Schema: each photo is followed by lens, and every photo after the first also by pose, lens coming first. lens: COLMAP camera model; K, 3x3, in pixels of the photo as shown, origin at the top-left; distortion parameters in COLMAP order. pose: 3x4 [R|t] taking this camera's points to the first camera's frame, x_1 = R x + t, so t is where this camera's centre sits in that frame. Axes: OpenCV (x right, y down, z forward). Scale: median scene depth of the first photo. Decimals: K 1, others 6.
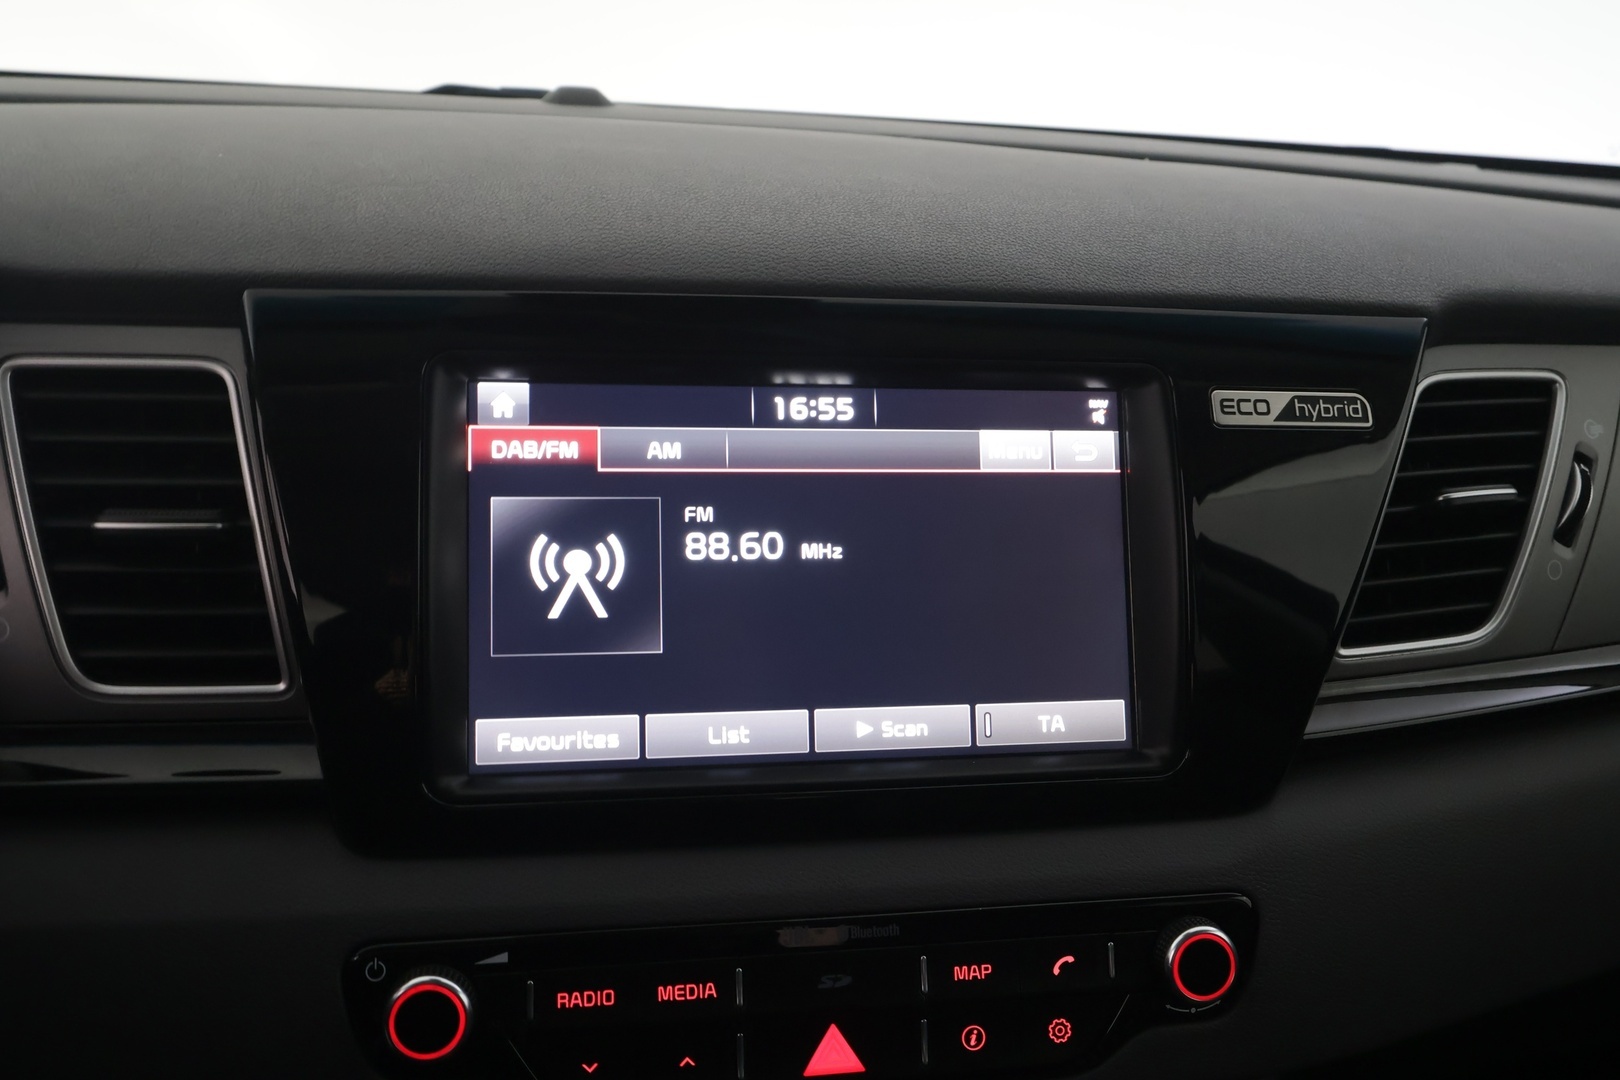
lens RADIAL K [[1276.6, 0, 817.5], [0, 1276.6, 541.5], [0, 0, 1]] dist [0.012138, -0.010507]
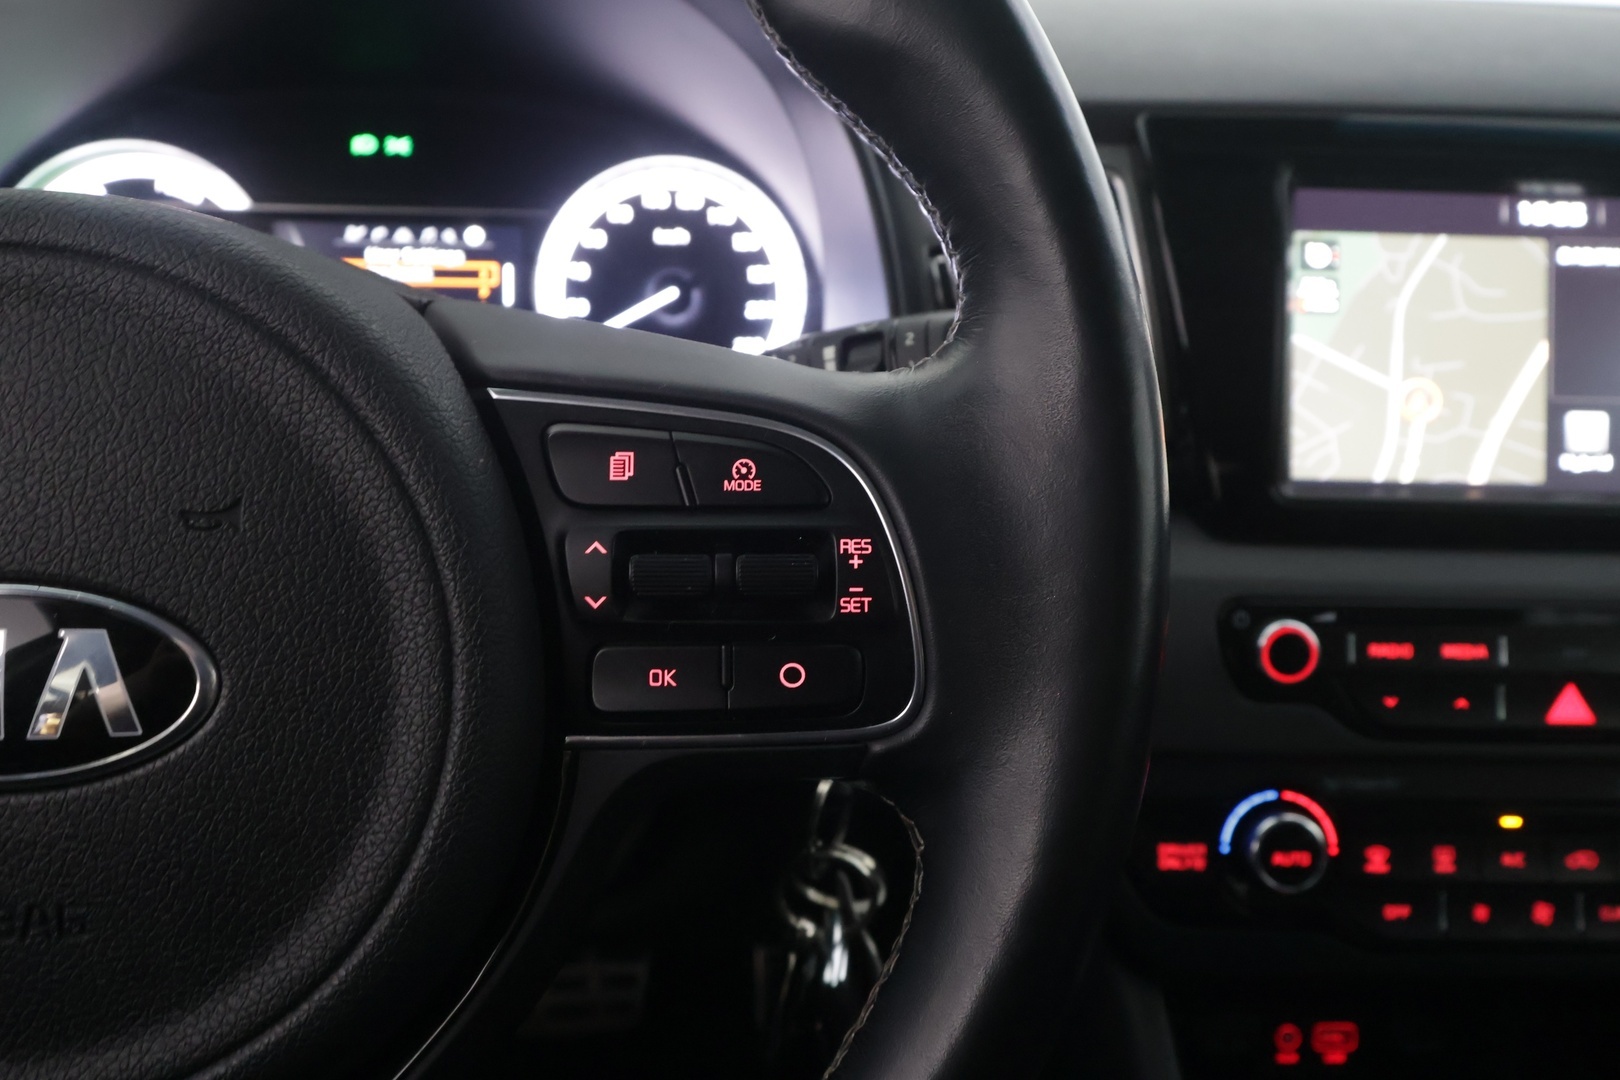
lens RADIAL K [[1276.6, 0, 811.8], [0, 1276.6, 541.2], [0, 0, 1]] dist [0.012138, -0.010507]
pose [[0.991230, 0.036792, -0.126920, -0.562151], [-0.027776, 0.997011, 0.072094, 0.148644], [0.129193, -0.067937, 0.989290, -0.362796]]
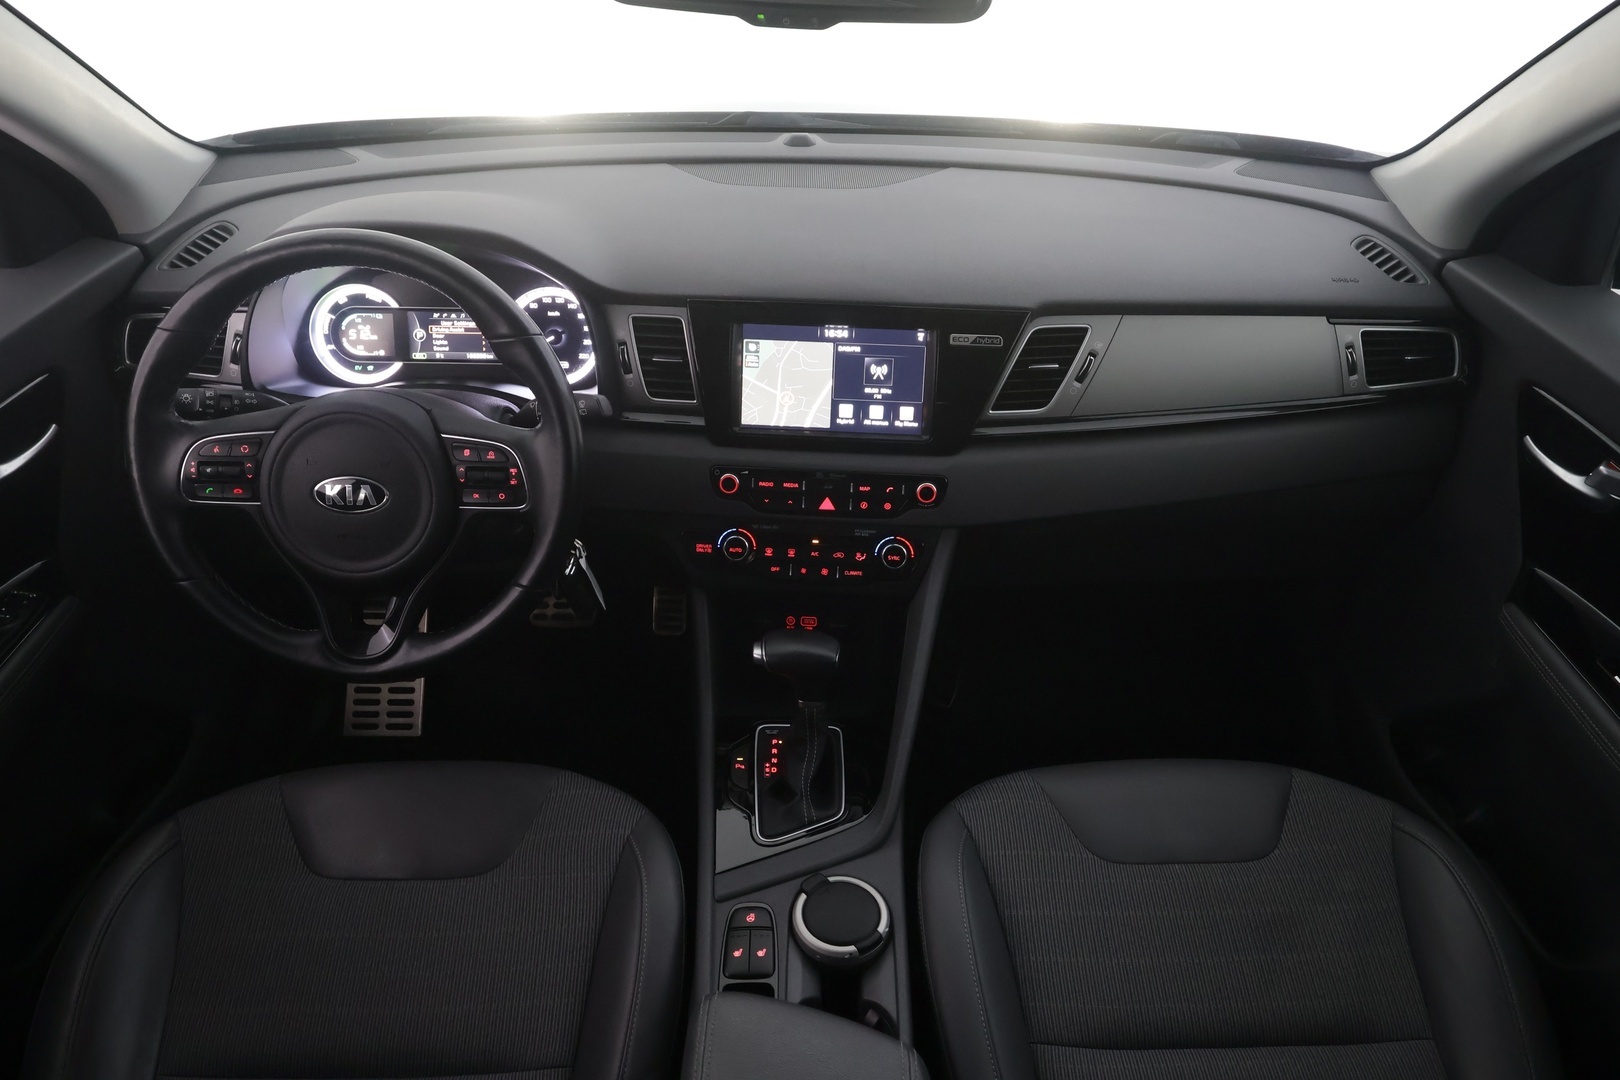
lens RADIAL K [[1106.6, 0, 811.1], [0, 1106.6, 550.0], [0, 0, 1]] dist [-0.003139, 0.015311]
pose [[0.973138, 0.103561, -0.205613, 0.641347], [-0.042373, 0.958424, 0.282183, -0.402364], [0.226288, -0.265891, 0.937068, -2.118806]]
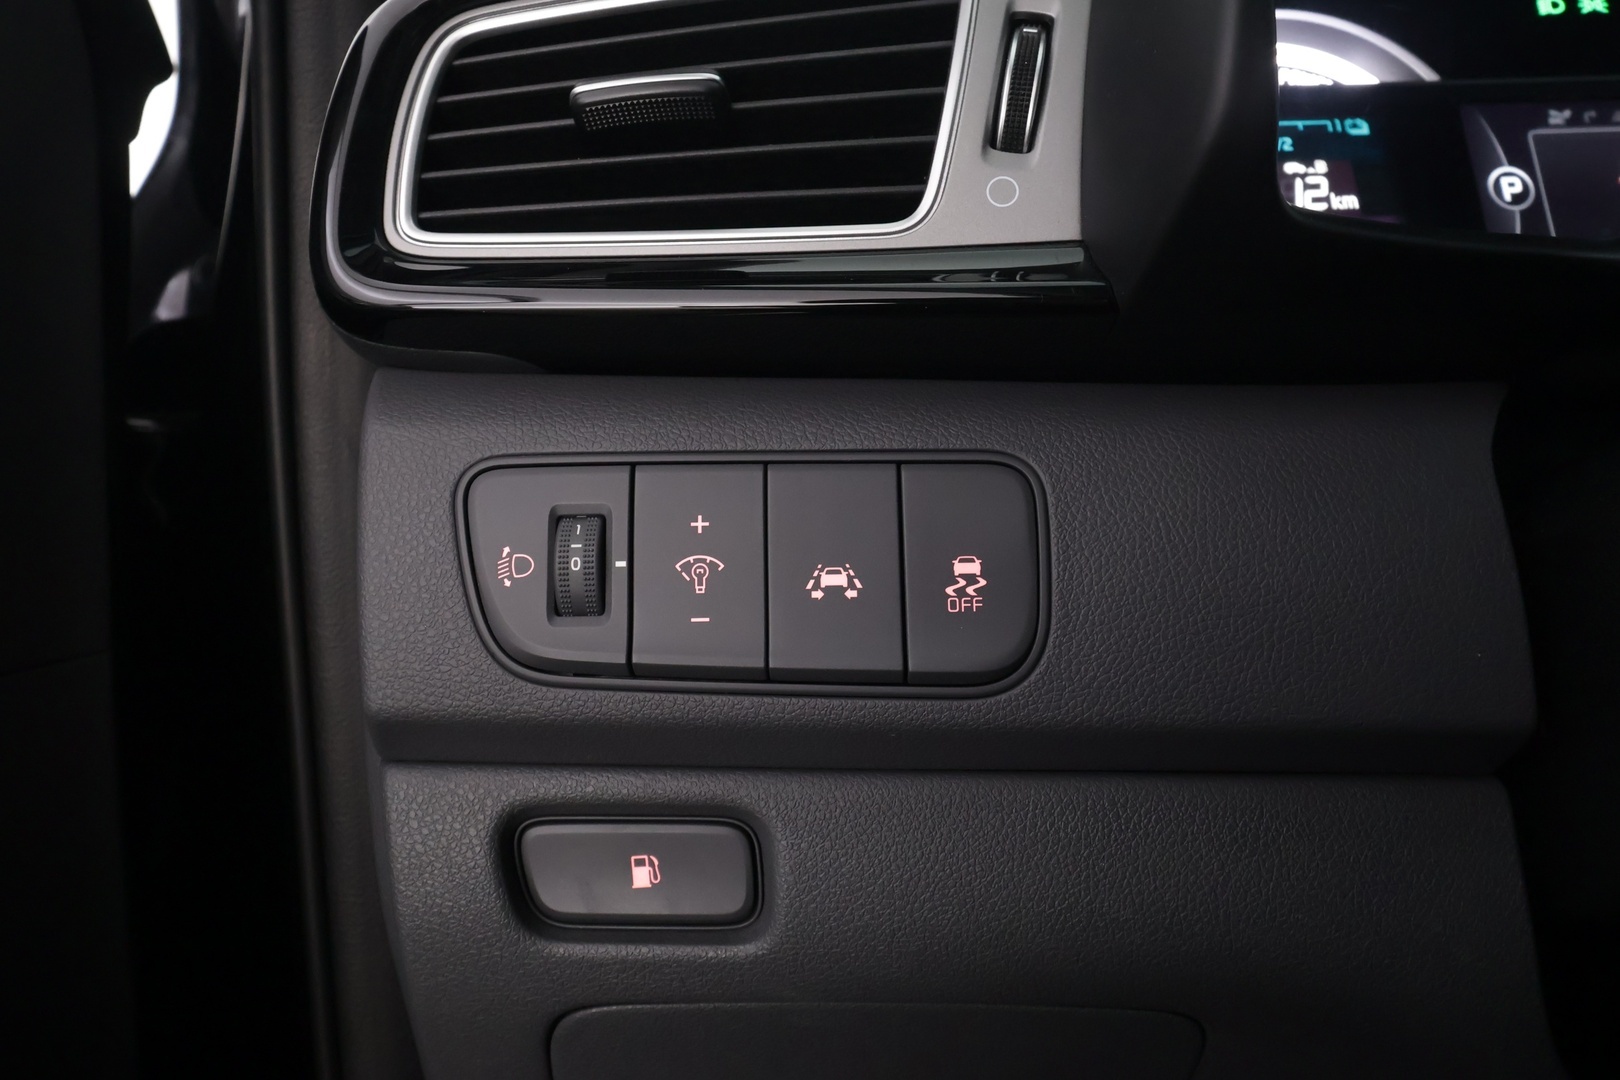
lens RADIAL K [[1182.9, 0, 807.5], [0, 1182.9, 553.1], [0, 0, 1]] dist [0.001886, -0.006704]
pose [[0.985269, -0.068244, -0.156803, -1.752477], [0.045524, 0.988506, -0.144167, 0.380089], [0.164840, 0.134905, 0.977051, 0.045166]]
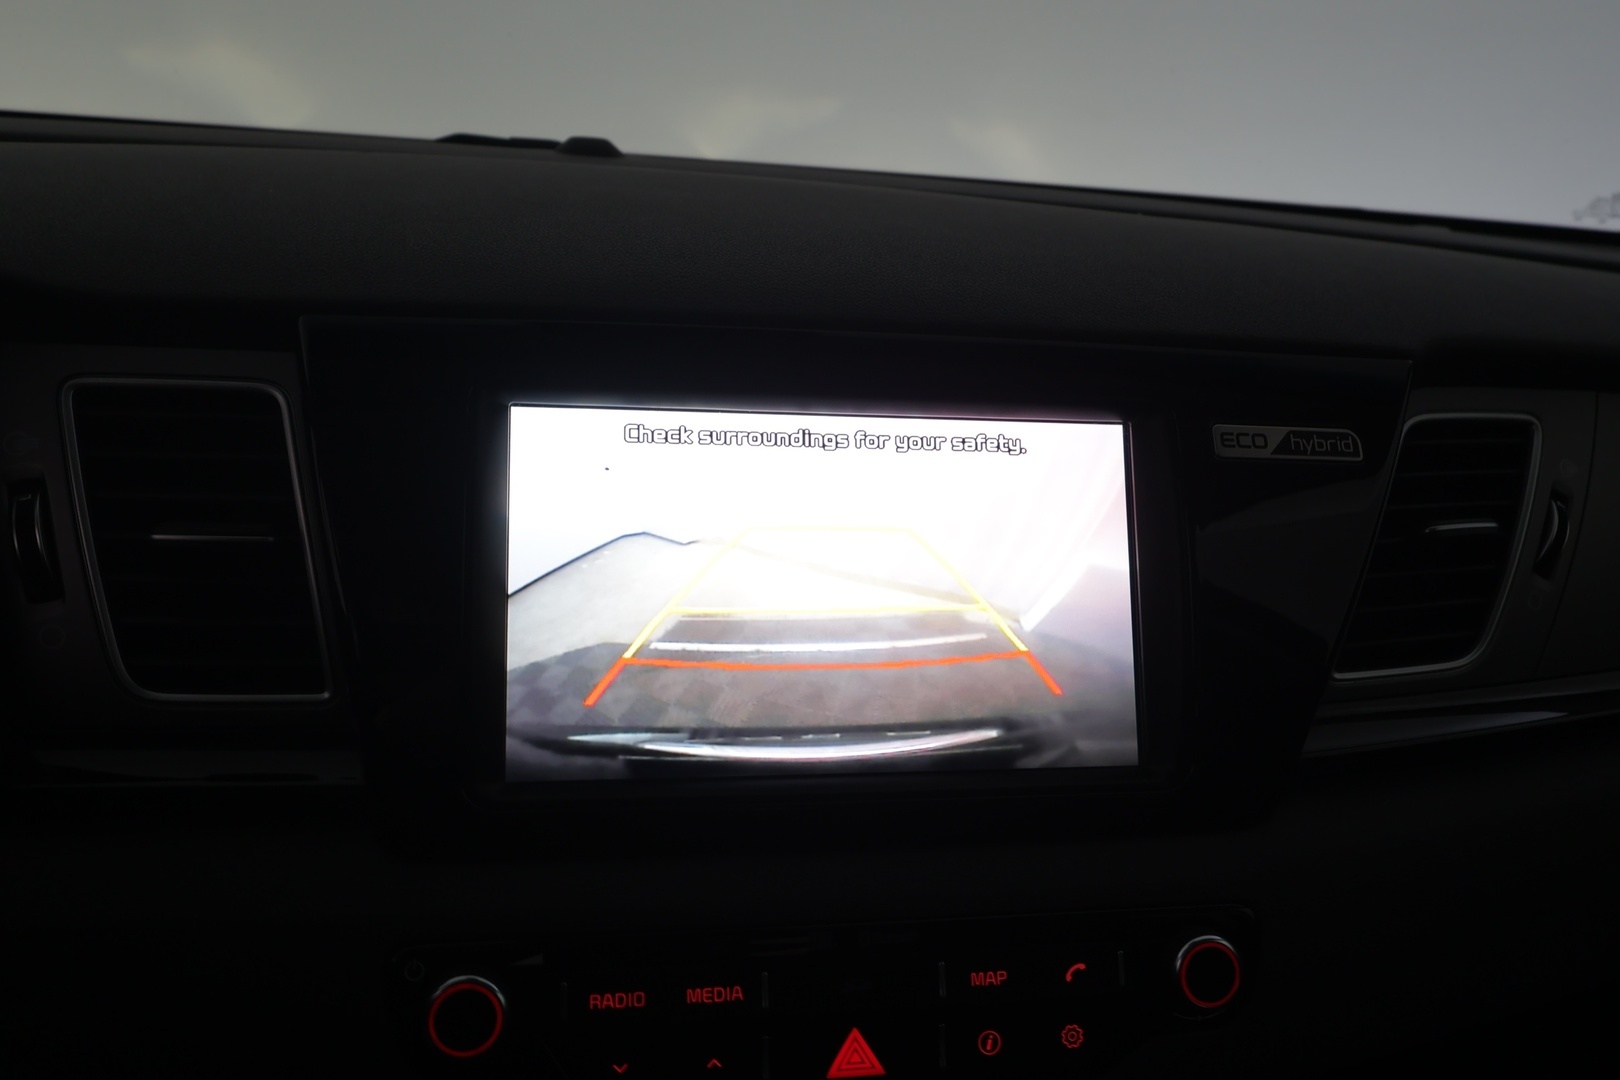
lens RADIAL K [[1276.6, 0, 816.2], [0, 1276.6, 539.9], [0, 0, 1]] dist [0.012138, -0.010507]
pose [[0.999743, 0.009959, 0.020356, -0.041436], [-0.009048, 0.998975, -0.044361, 0.028201], [-0.020777, 0.044165, 0.998808, -0.045694]]
